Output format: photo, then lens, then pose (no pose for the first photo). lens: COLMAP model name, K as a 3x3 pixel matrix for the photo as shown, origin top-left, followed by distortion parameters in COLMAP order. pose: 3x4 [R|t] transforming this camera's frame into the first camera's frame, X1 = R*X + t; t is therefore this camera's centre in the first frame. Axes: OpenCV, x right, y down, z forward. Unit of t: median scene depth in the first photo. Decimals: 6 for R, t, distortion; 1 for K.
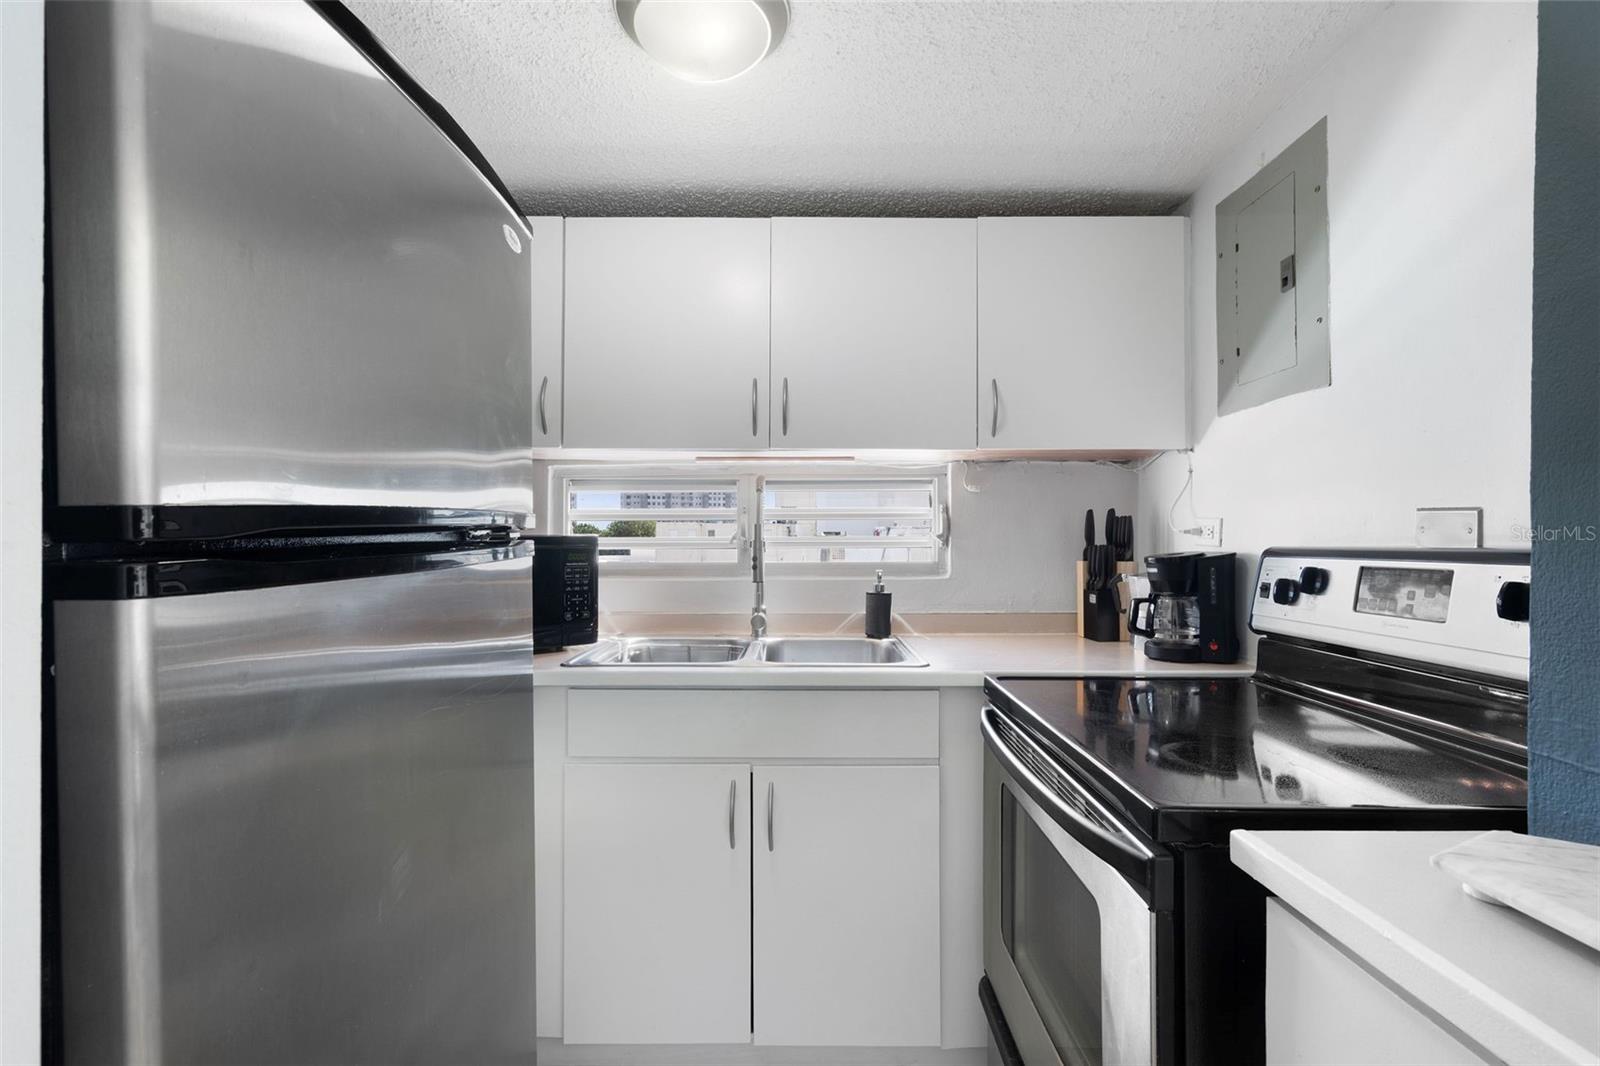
lens RADIAL K [[733.2, 0, 788.9], [0, 733.2, 538.4], [0, 0, 1]] dist [-0.004467, 0.001966]
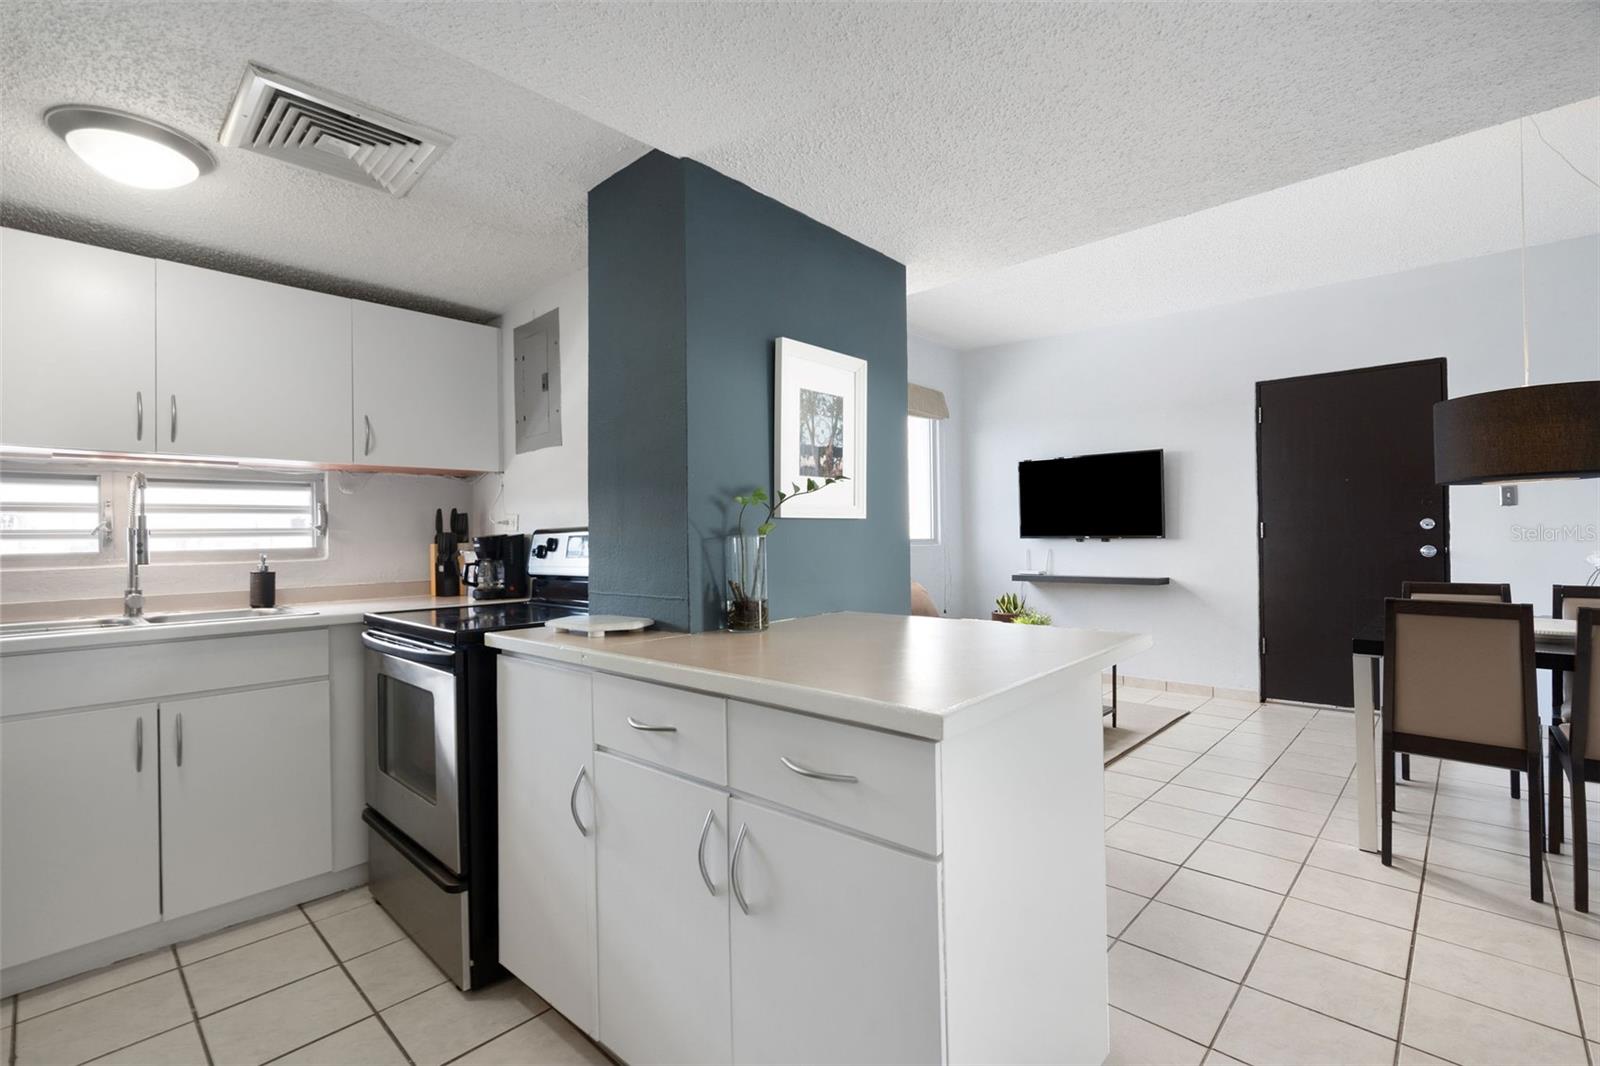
lens RADIAL K [[733.2, 0, 810.7], [0, 733.2, 529.3], [0, 0, 1]] dist [-0.004467, 0.001966]
pose [[0.670477, -0.002744, 0.741925, -0.197871], [0.016790, 0.999793, -0.011476, 0.035138], [-0.741740, 0.020151, 0.670385, -0.592746]]
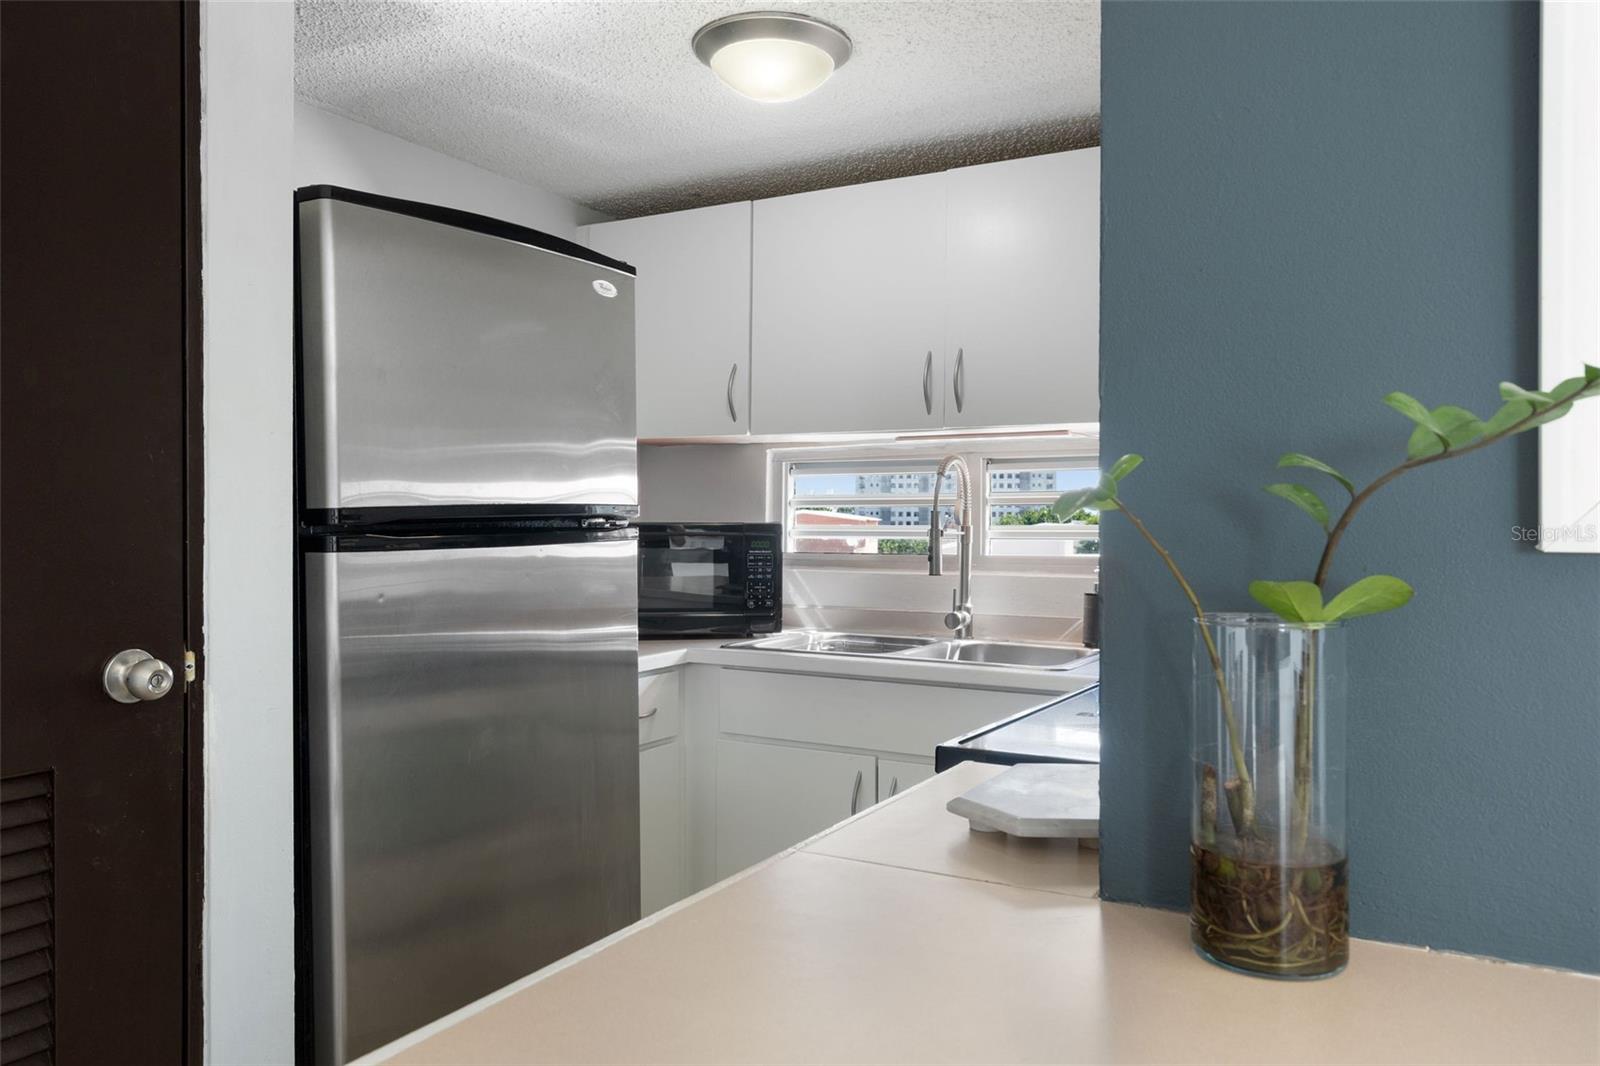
lens RADIAL K [[1145.5, 0, 792.9], [0, 1145.5, 553.2], [0, 0, 1]] dist [-0.013215, -0.006514]
pose [[0.871260, 0.016703, -0.490538, 0.510354], [-0.005845, 0.999703, 0.023659, -0.000117], [0.490788, -0.017746, 0.871098, -0.329551]]
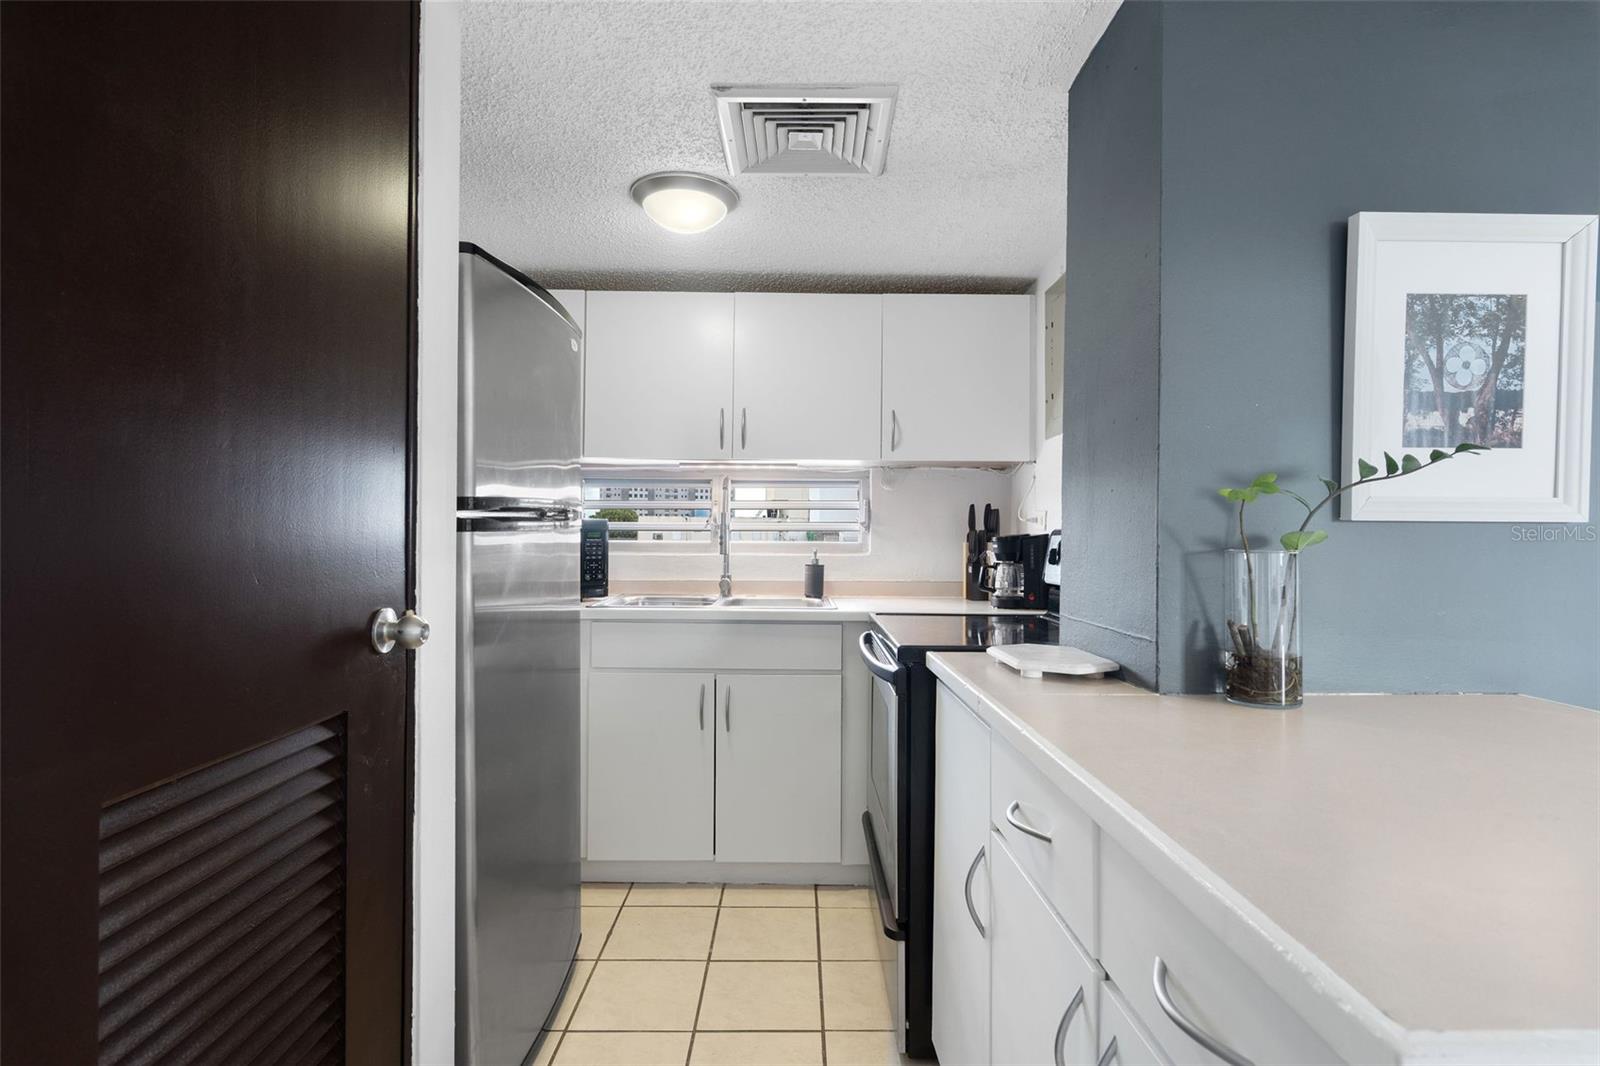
lens RADIAL K [[808.7, 0, 778.8], [0, 808.7, 530.6], [0, 0, 1]] dist [-0.004039, 0.004141]
pose [[0.999966, 0.008090, -0.001506, 0.065829], [-0.008096, 0.999957, -0.004598, 0.021339], [0.001469, 0.004610, 0.999988, -0.542670]]
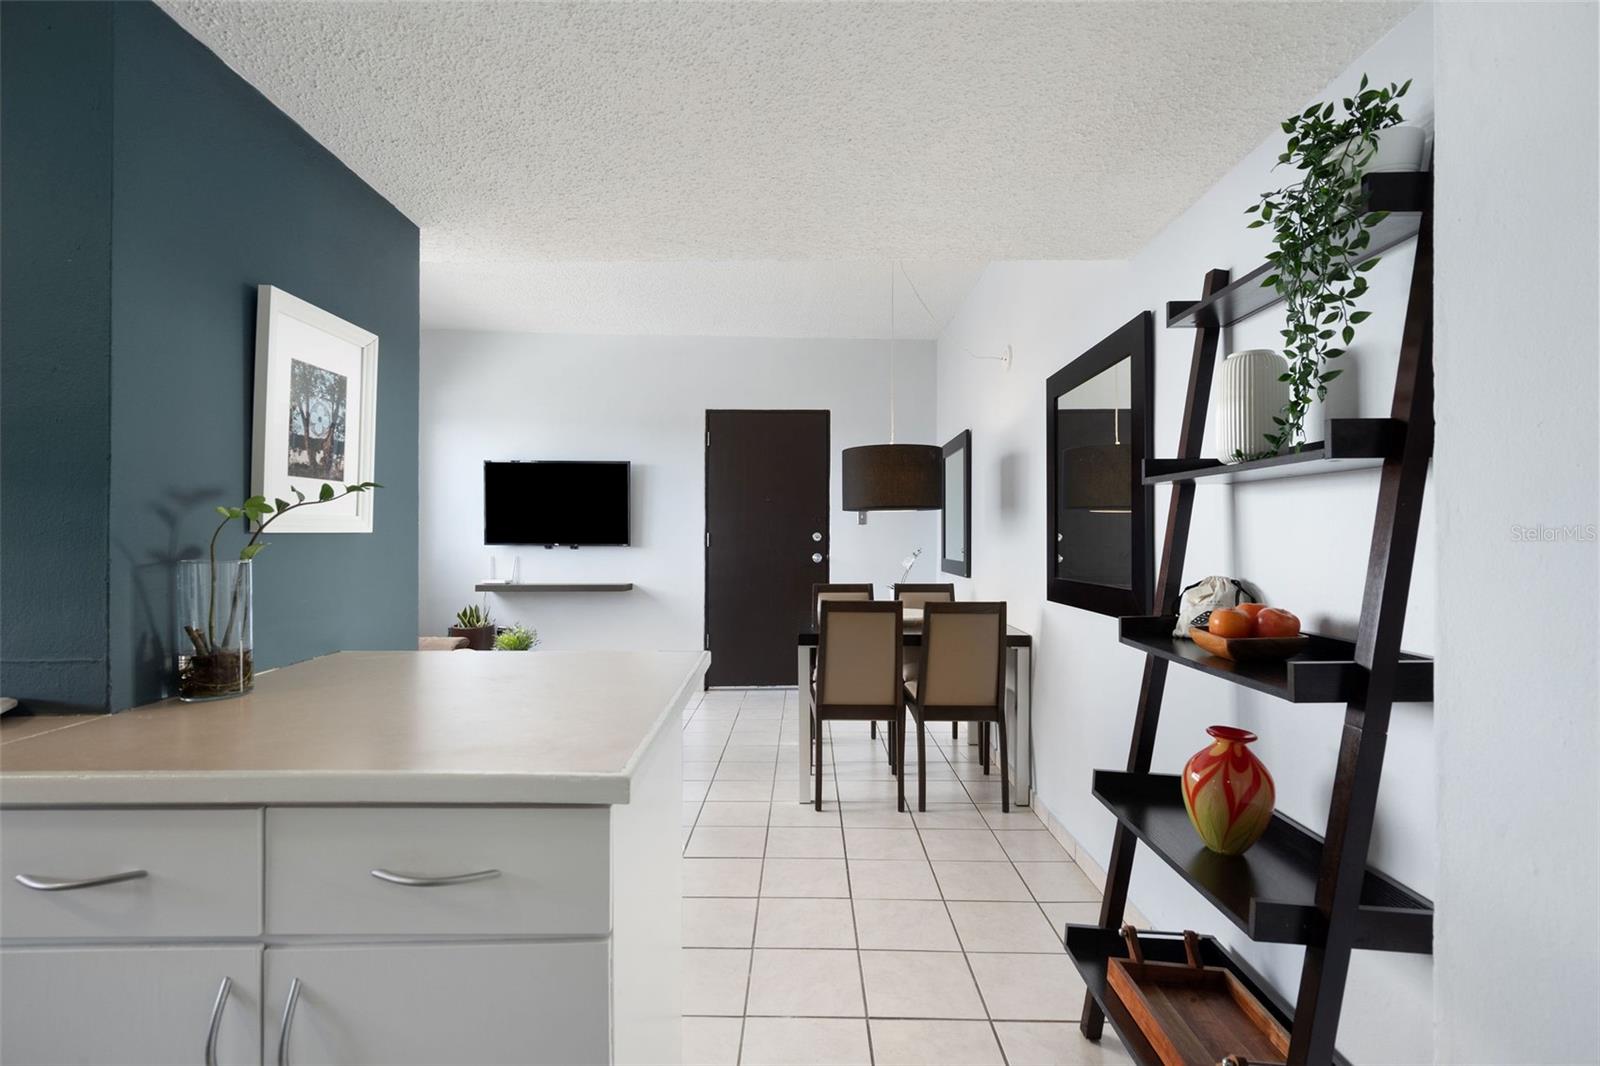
lens RADIAL K [[733.2, 0, 811.0], [0, 733.2, 531.8], [0, 0, 1]] dist [-0.004467, 0.001966]
pose [[-0.019902, 0.001080, 0.999801, -0.221747], [0.001922, 0.999998, -0.001042, 0.007089], [-0.999800, 0.001901, -0.019904, -0.415714]]
